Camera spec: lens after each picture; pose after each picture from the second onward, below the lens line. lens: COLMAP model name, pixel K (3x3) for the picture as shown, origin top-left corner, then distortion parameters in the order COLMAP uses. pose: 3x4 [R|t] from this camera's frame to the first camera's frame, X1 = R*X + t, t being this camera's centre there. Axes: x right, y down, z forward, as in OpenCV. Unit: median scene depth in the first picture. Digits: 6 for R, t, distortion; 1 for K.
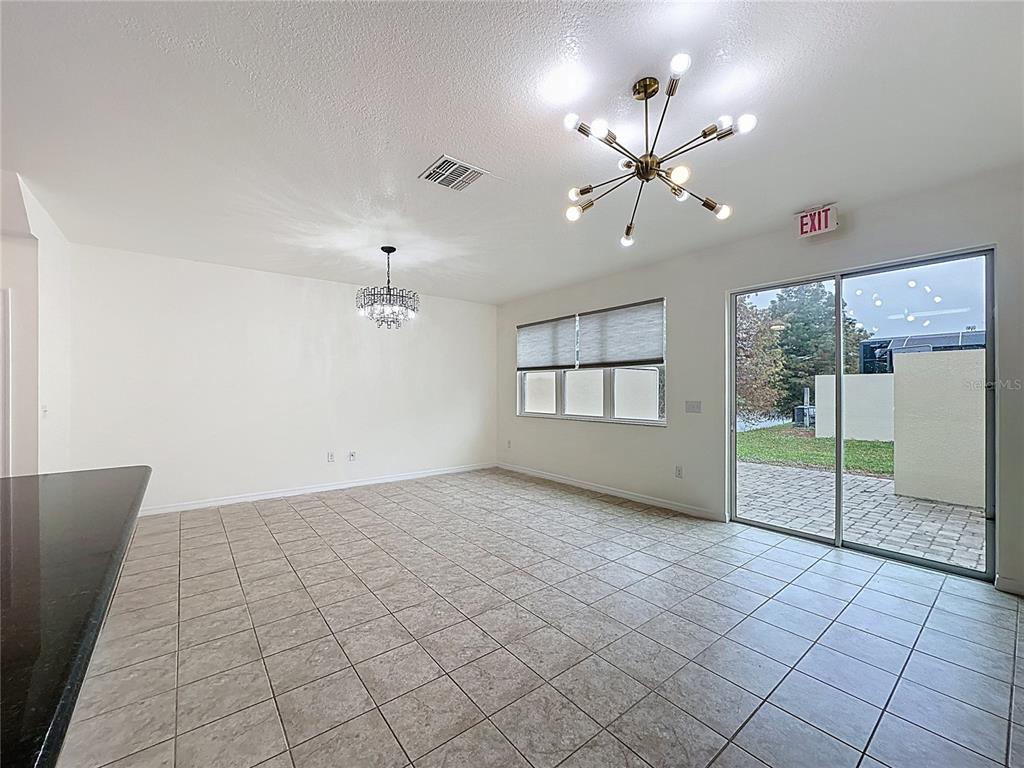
lens RADIAL K [[415.1, 0, 510.5], [0, 415.1, 388.8], [0, 0, 1]] dist [-0.002476, -0.000203]
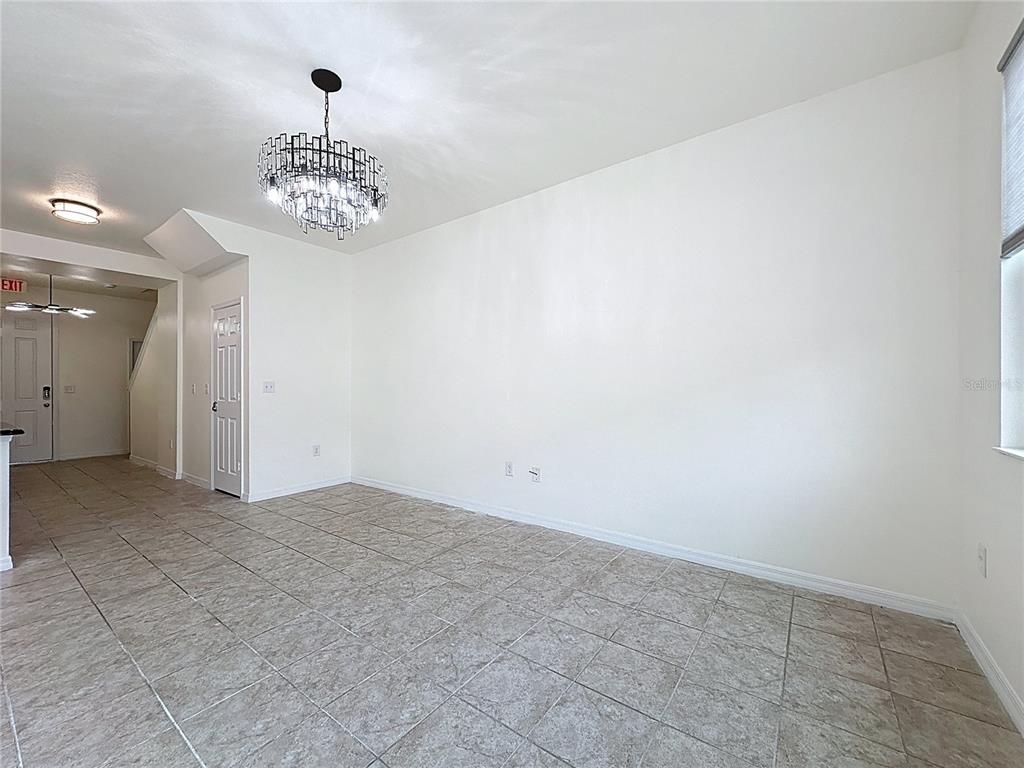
lens RADIAL K [[416.7, 0, 512.9], [0, 416.7, 386.2], [0, 0, 1]] dist [-0.001942, -0.000265]
pose [[0.266418, -0.000986, -0.963857, 0.263546], [0.003246, 0.999995, -0.000126, 0.043845], [0.963852, -0.003095, 0.266420, 1.072906]]
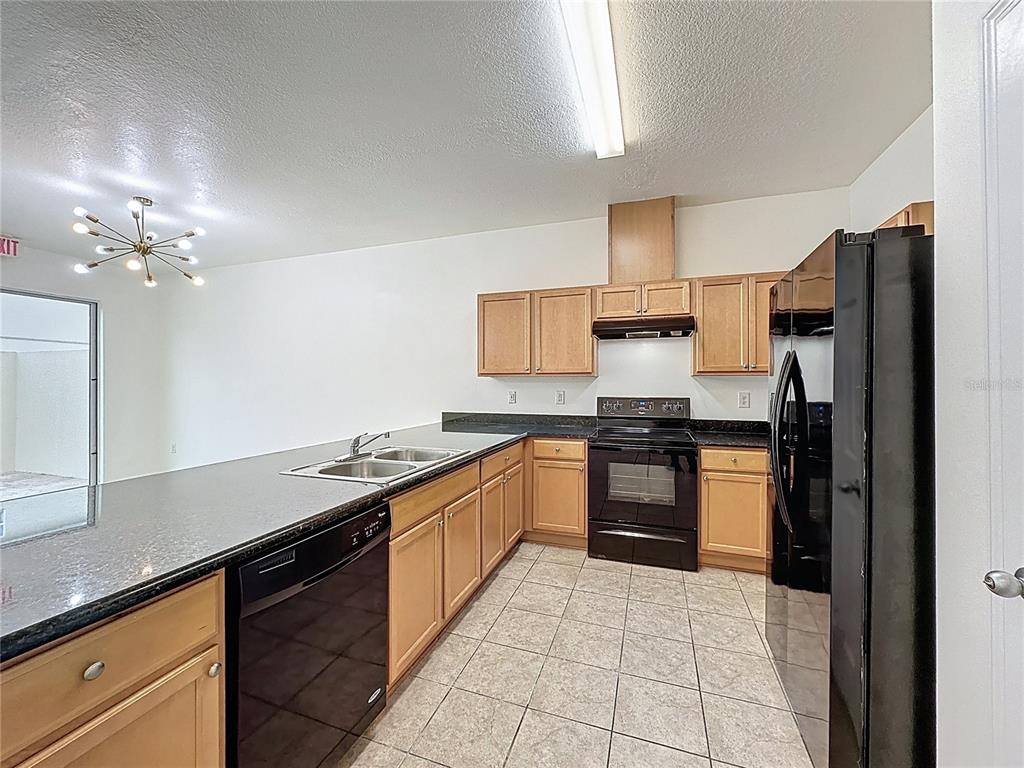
lens RADIAL K [[412.0, 0, 512.9], [0, 412.0, 380.8], [0, 0, 1]] dist [-0.002947, 0.000345]
pose [[-0.537078, 0.007954, 0.843495, -0.877268], [0.004351, 0.999968, -0.006659, 0.014609], [-0.843521, 0.000094, -0.537096, 0.286254]]
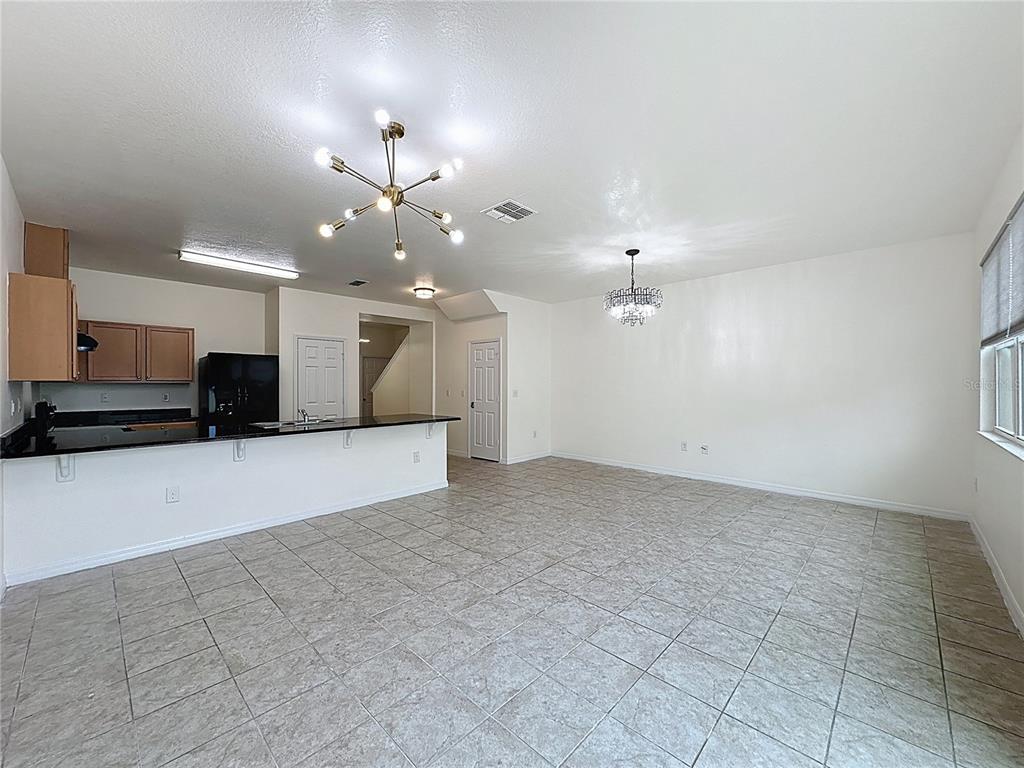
lens RADIAL K [[412.0, 0, 512.9], [0, 412.0, 380.8], [0, 0, 1]] dist [-0.002947, 0.000345]
pose [[0.139968, -0.003769, -0.990149, 0.713950], [-0.002123, 0.999989, -0.004106, 0.002373], [0.990154, 0.002676, 0.139958, 0.538239]]
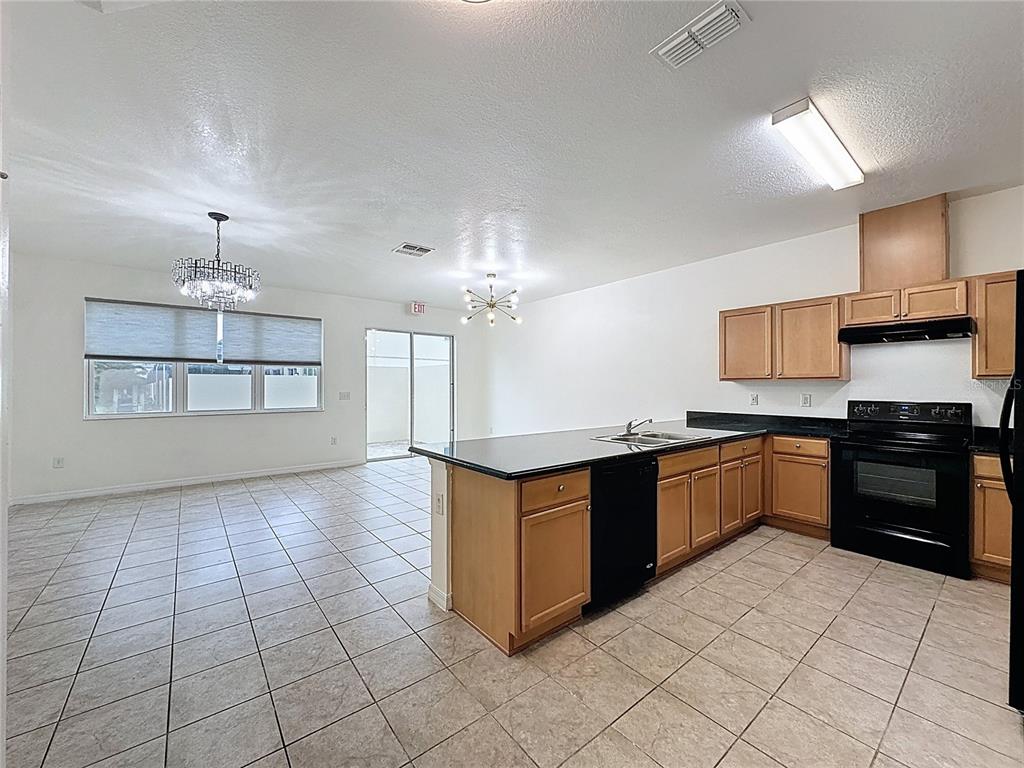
lens RADIAL K [[410.8, 0, 512.0], [0, 410.8, 384.0], [0, 0, 1]] dist [-0.002416, 0.000155]
pose [[-0.003997, 0.008739, 0.999954, -1.120744], [0.001523, 0.999961, -0.008733, 0.014524], [-0.999991, 0.001488, -0.004010, 0.400610]]
